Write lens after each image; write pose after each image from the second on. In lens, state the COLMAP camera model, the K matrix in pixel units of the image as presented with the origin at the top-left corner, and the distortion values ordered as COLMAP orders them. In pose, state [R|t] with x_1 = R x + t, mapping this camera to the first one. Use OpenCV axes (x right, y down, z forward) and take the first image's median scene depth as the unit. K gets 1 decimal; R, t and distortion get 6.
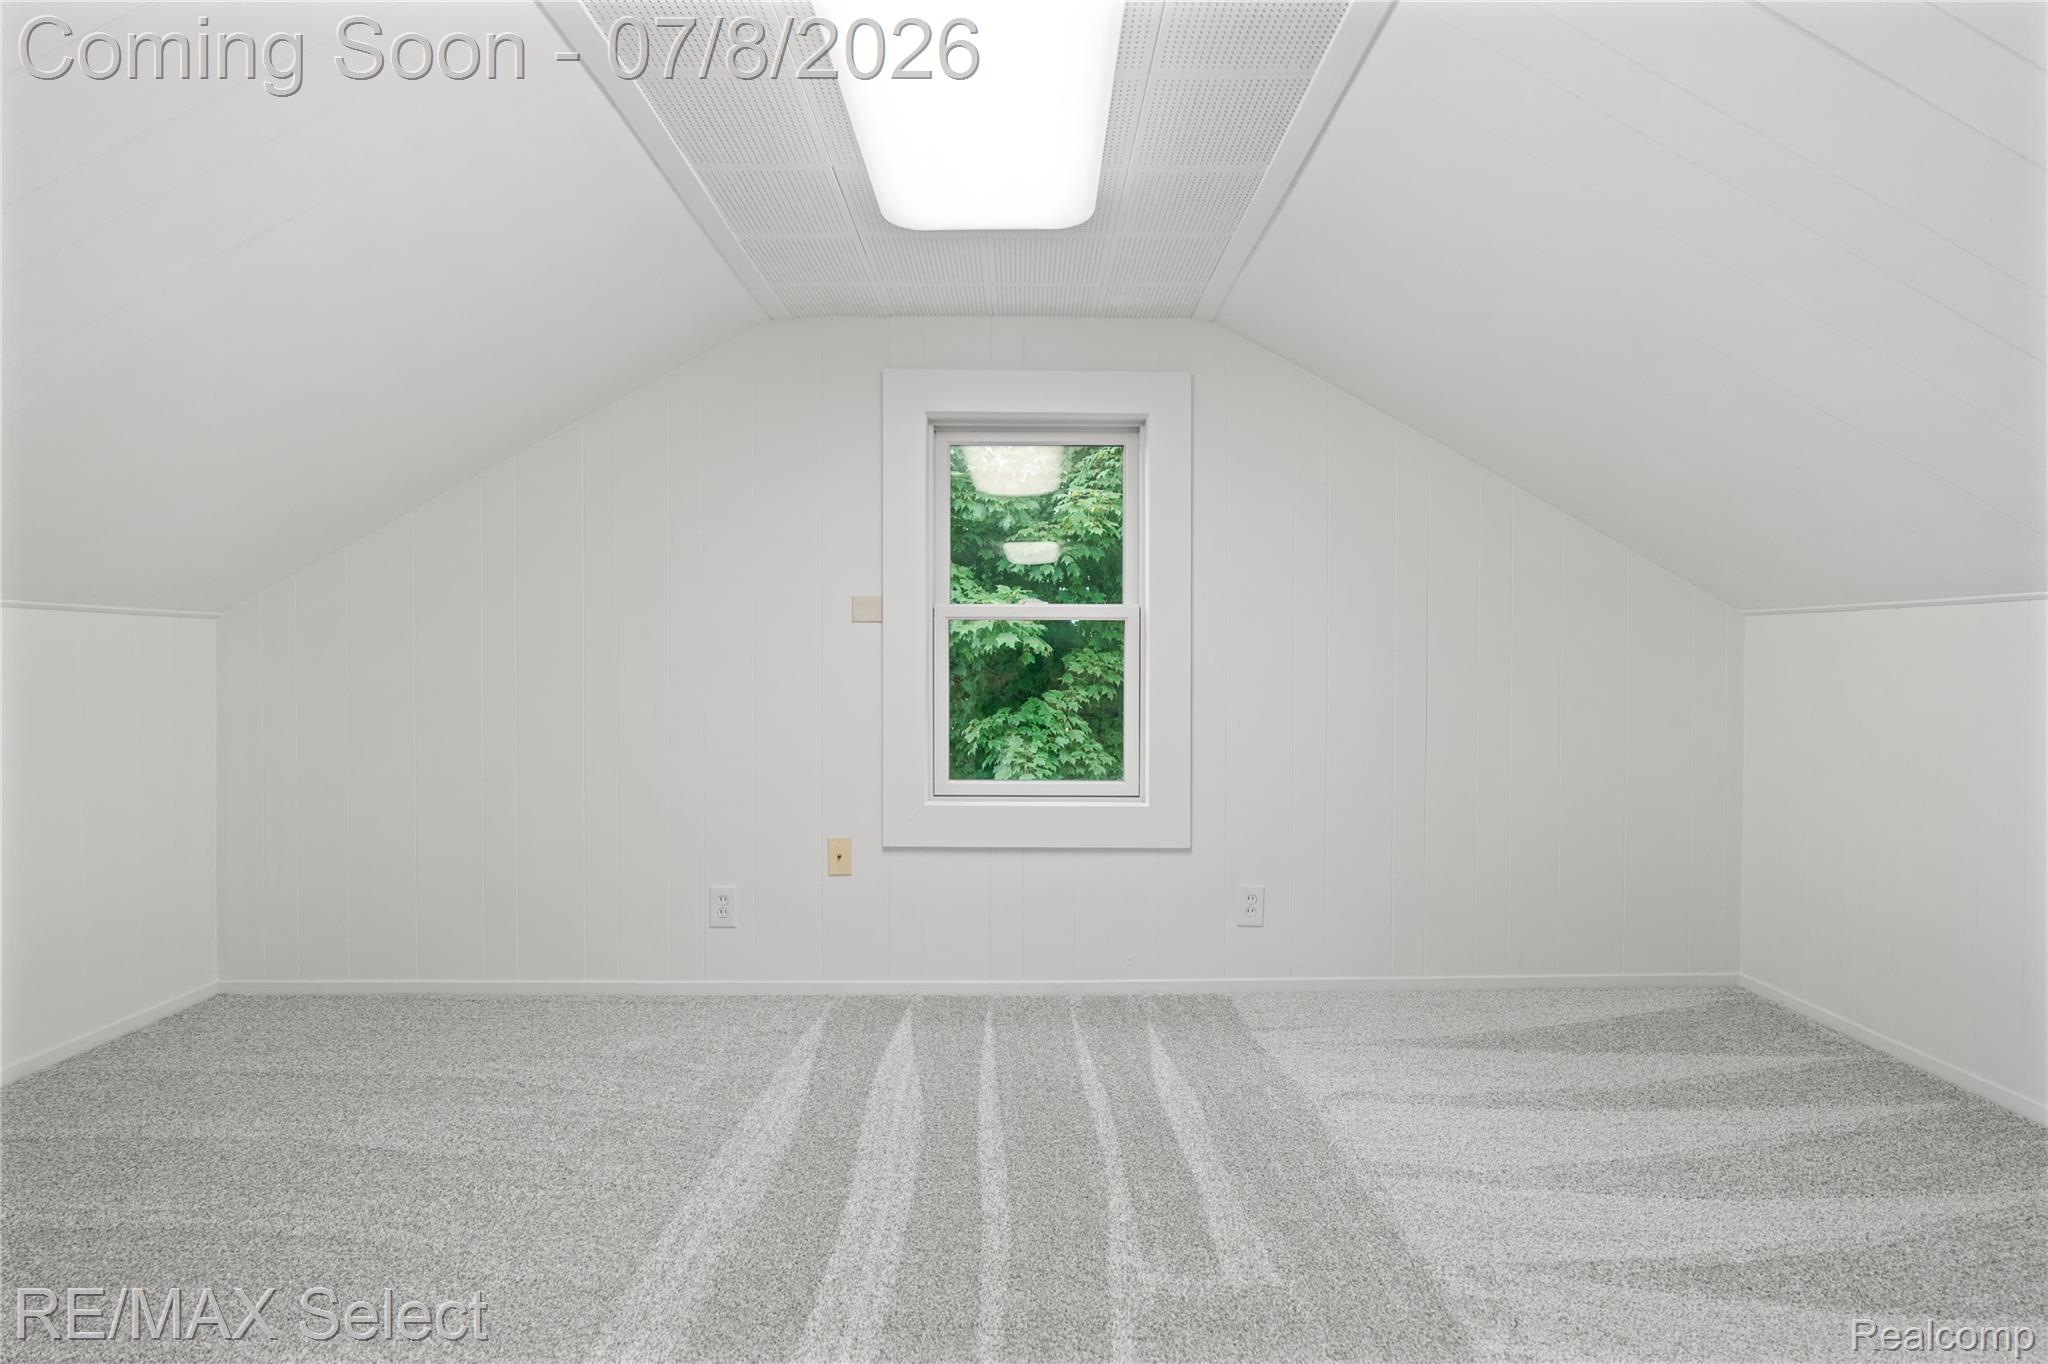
lens RADIAL K [[942.7, 0, 1024.0], [0, 942.7, 682.0], [0, 0, 1]] dist [-0.012551, 0.006003]
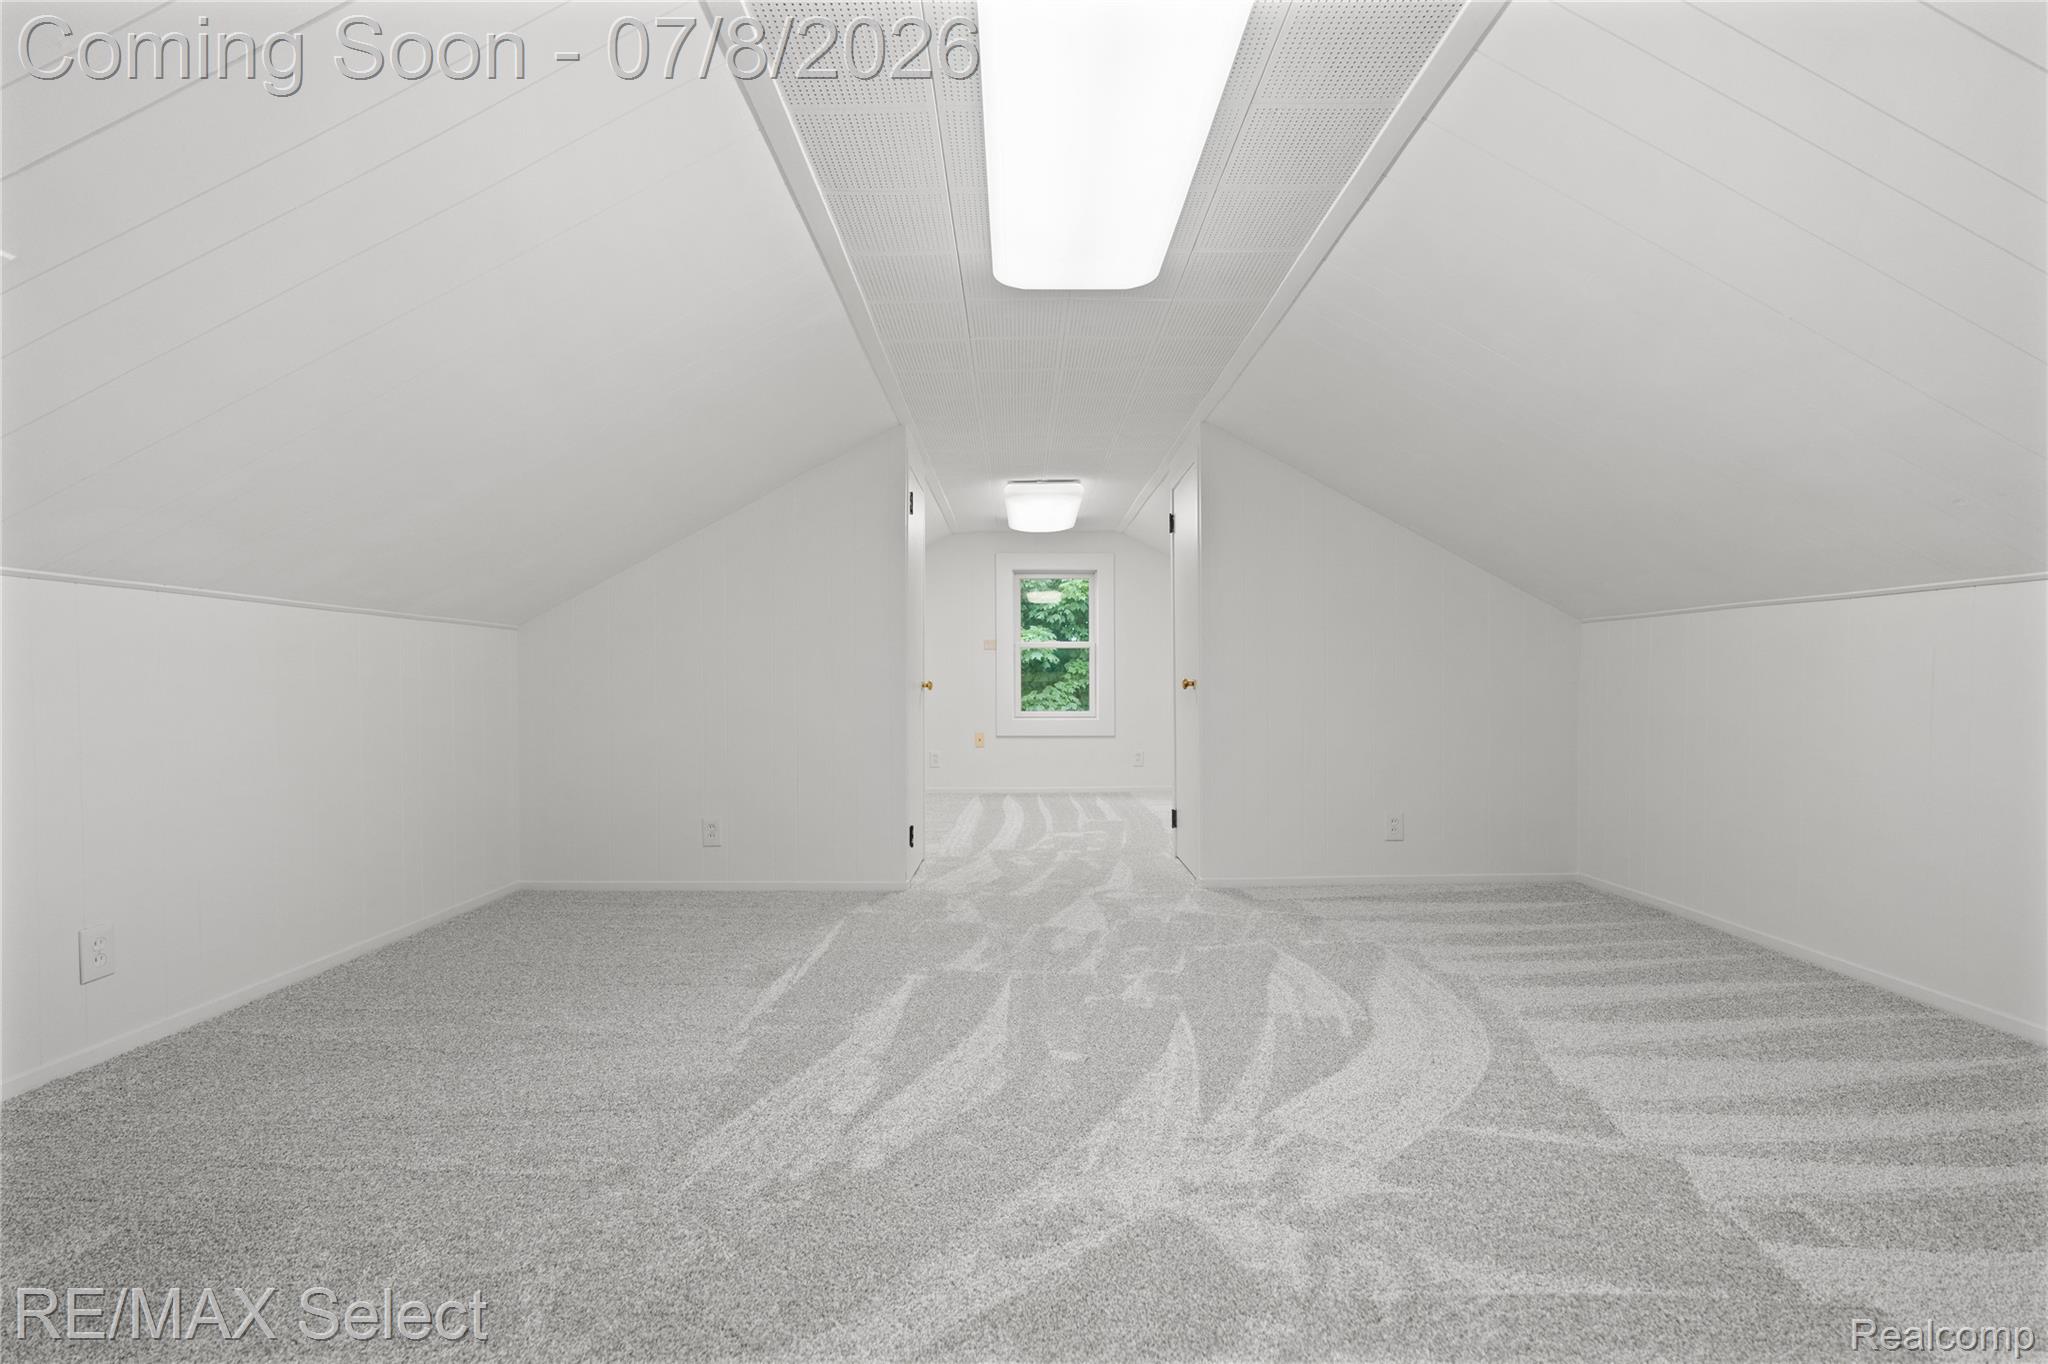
lens RADIAL K [[942.7, 0, 1024.0], [0, 942.7, 682.0], [0, 0, 1]] dist [-0.012551, 0.006003]
pose [[0.999972, -0.007404, -0.001461, -0.038541], [0.007386, 0.999896, -0.012366, 0.032101], [0.001553, 0.012355, 0.999922, -0.897661]]
